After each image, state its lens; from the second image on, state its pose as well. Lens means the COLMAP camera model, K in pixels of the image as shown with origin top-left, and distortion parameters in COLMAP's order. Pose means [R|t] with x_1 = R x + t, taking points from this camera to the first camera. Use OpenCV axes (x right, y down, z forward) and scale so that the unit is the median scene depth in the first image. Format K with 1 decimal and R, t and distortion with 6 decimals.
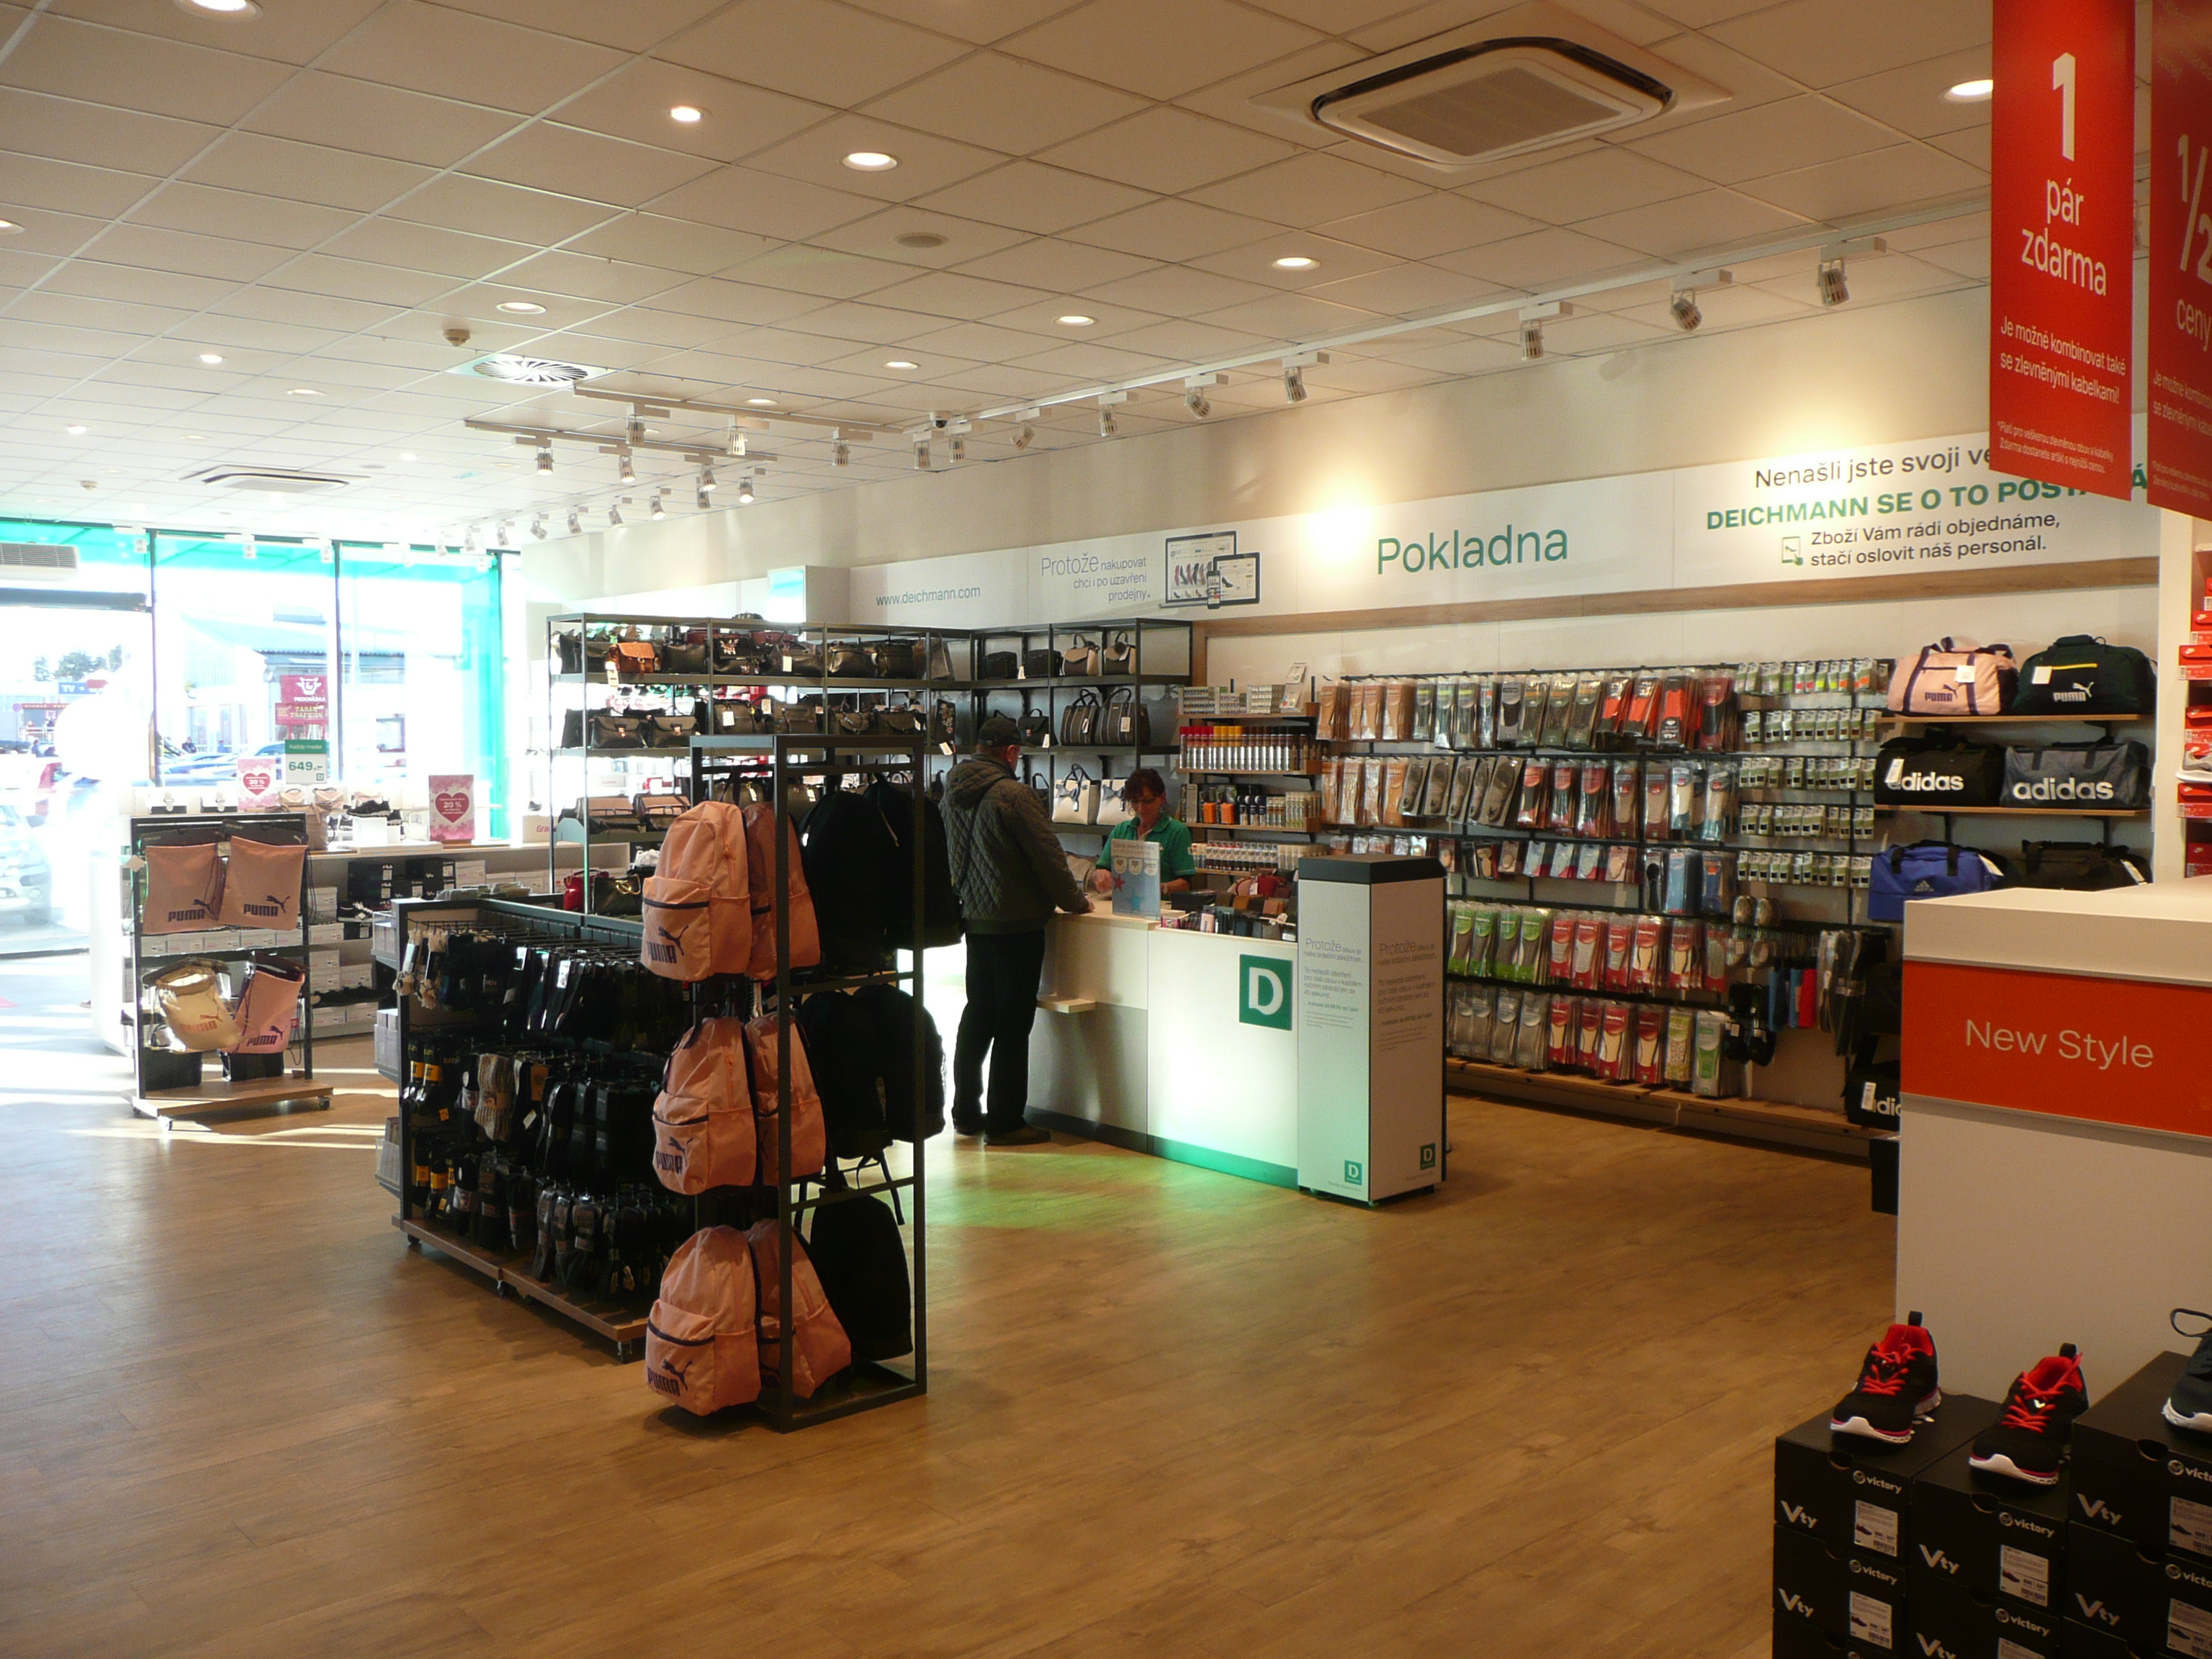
lens RADIAL K [[1838.9, 0, 1103.8], [0, 1838.9, 829.4], [0, 0, 1]] dist [-0.027124, 0.005752]
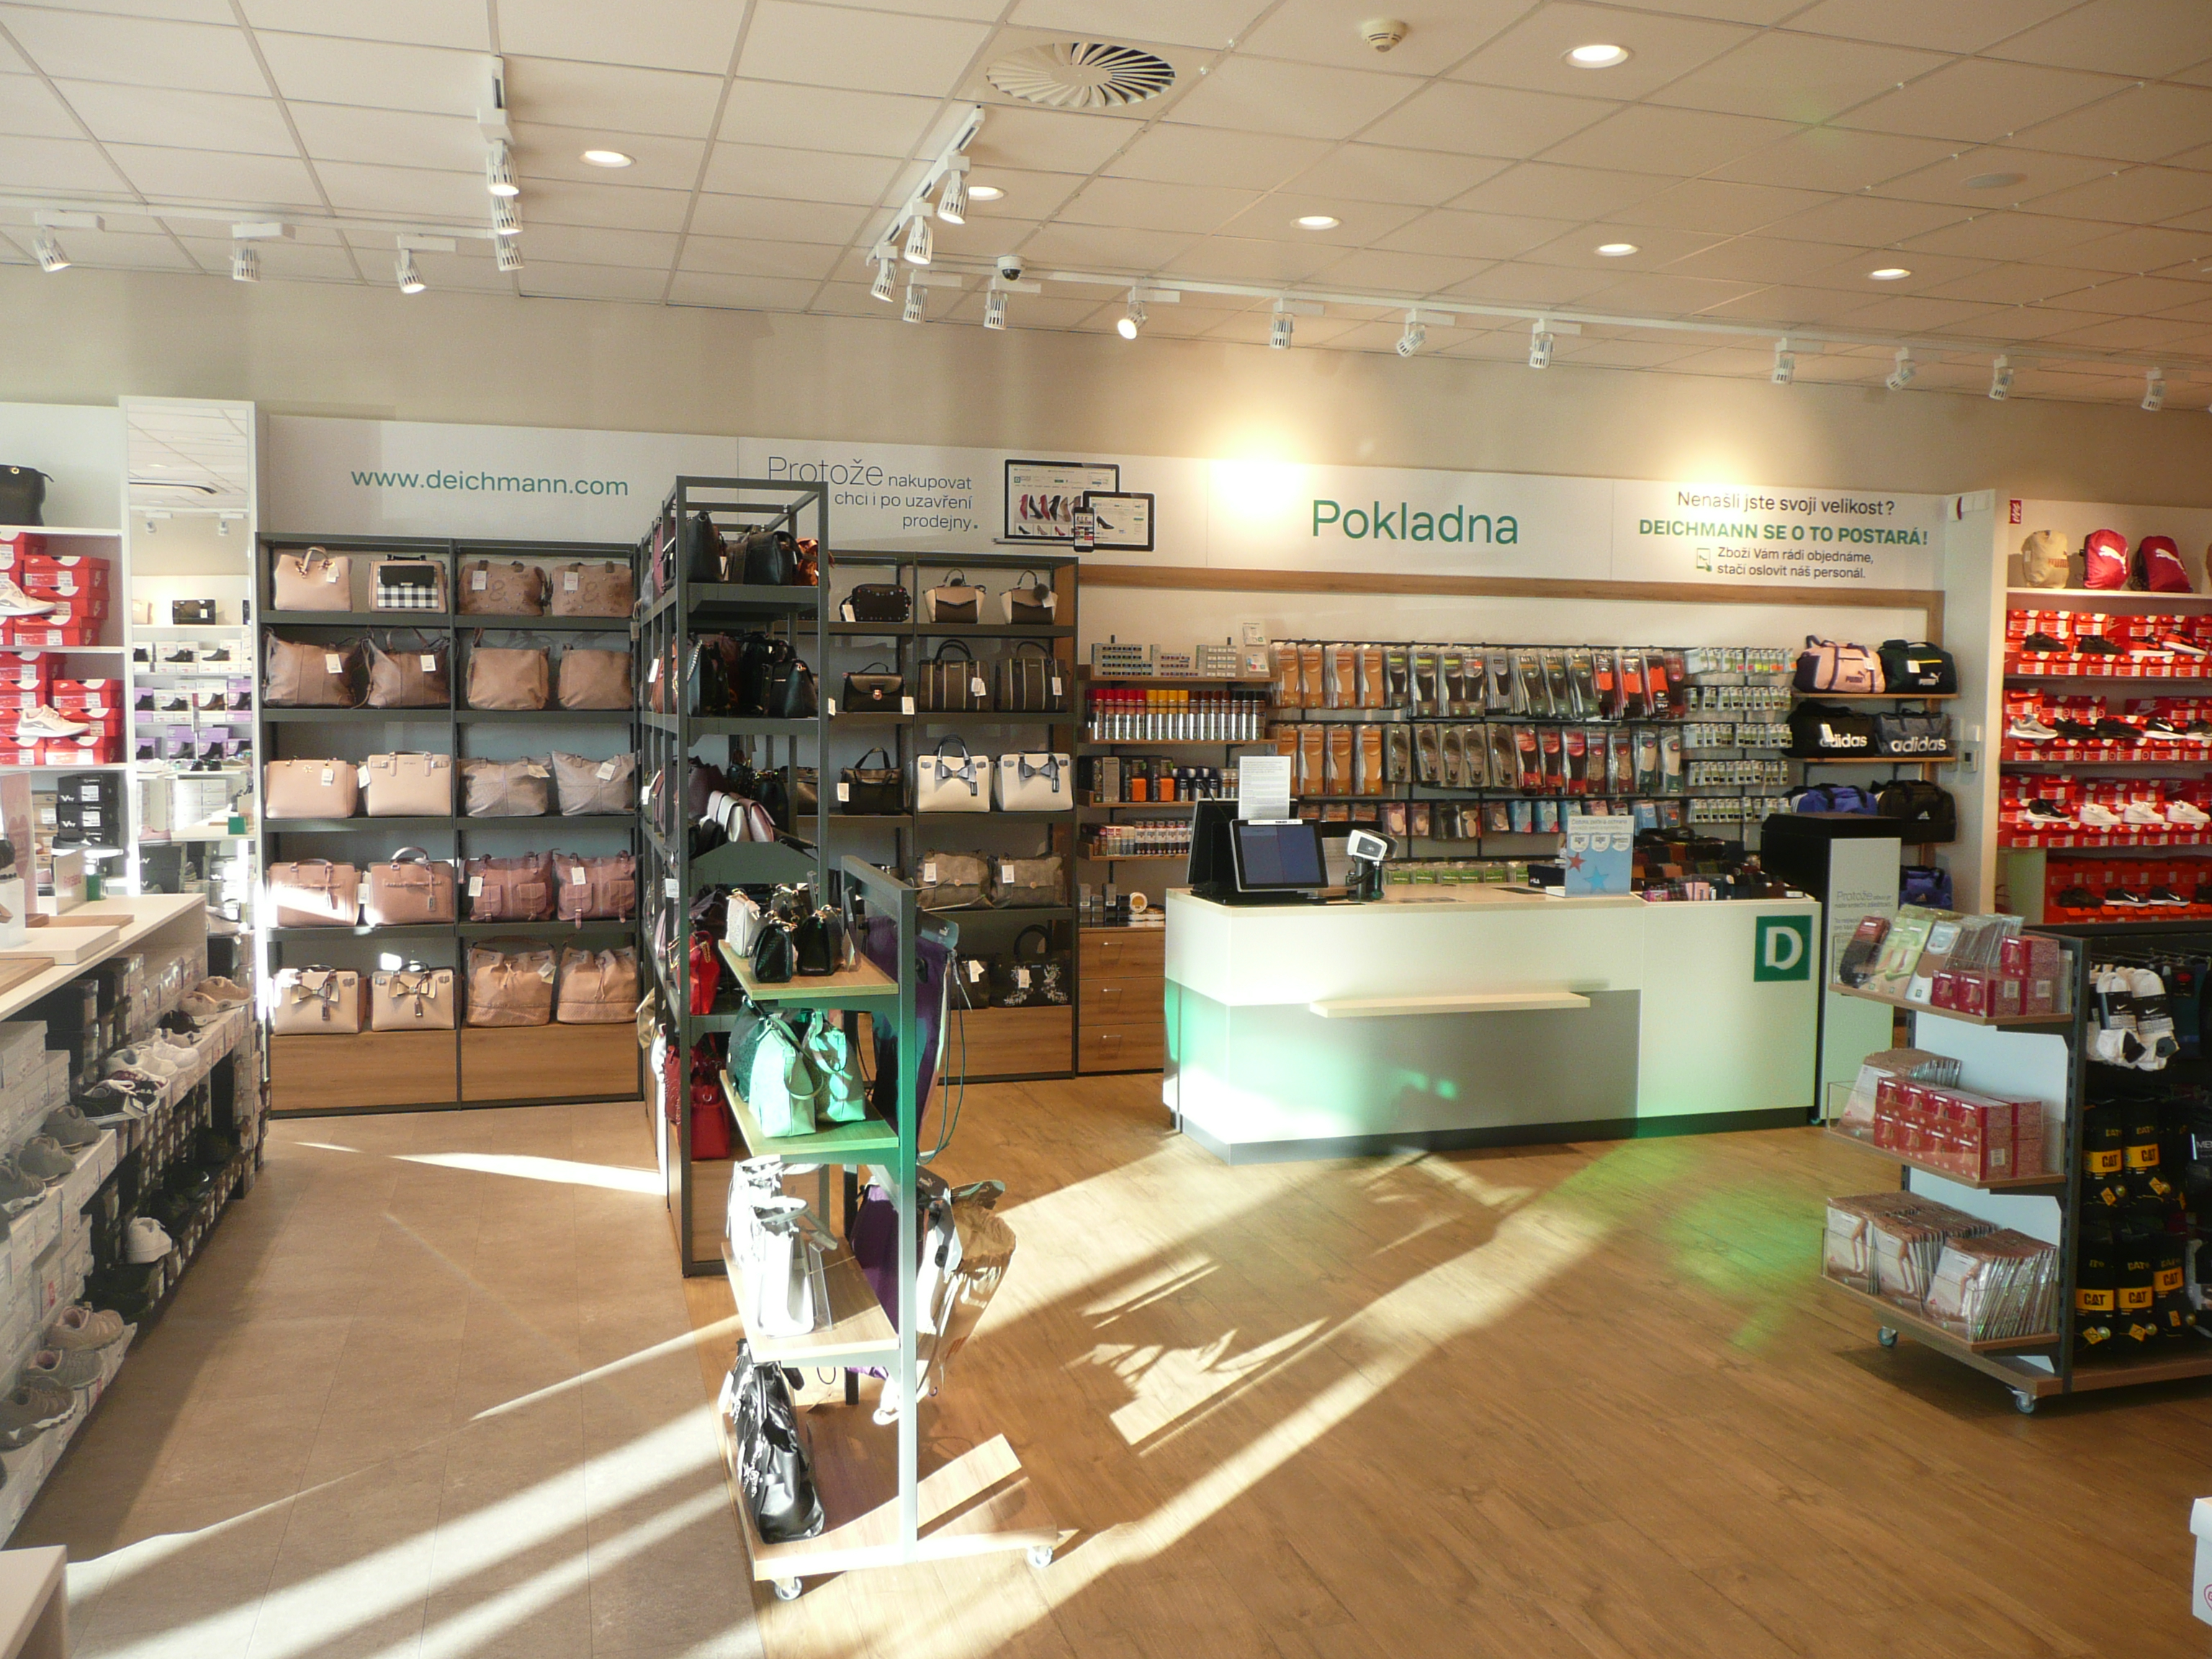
lens RADIAL K [[1838.9, 0, 1101.5], [0, 1838.9, 828.4], [0, 0, 1]] dist [-0.027124, 0.005752]
pose [[0.431890, -0.056005, 0.900186, -0.887169], [0.037501, 0.998322, 0.044119, -0.035925], [-0.901146, 0.014703, 0.433266, 0.774699]]
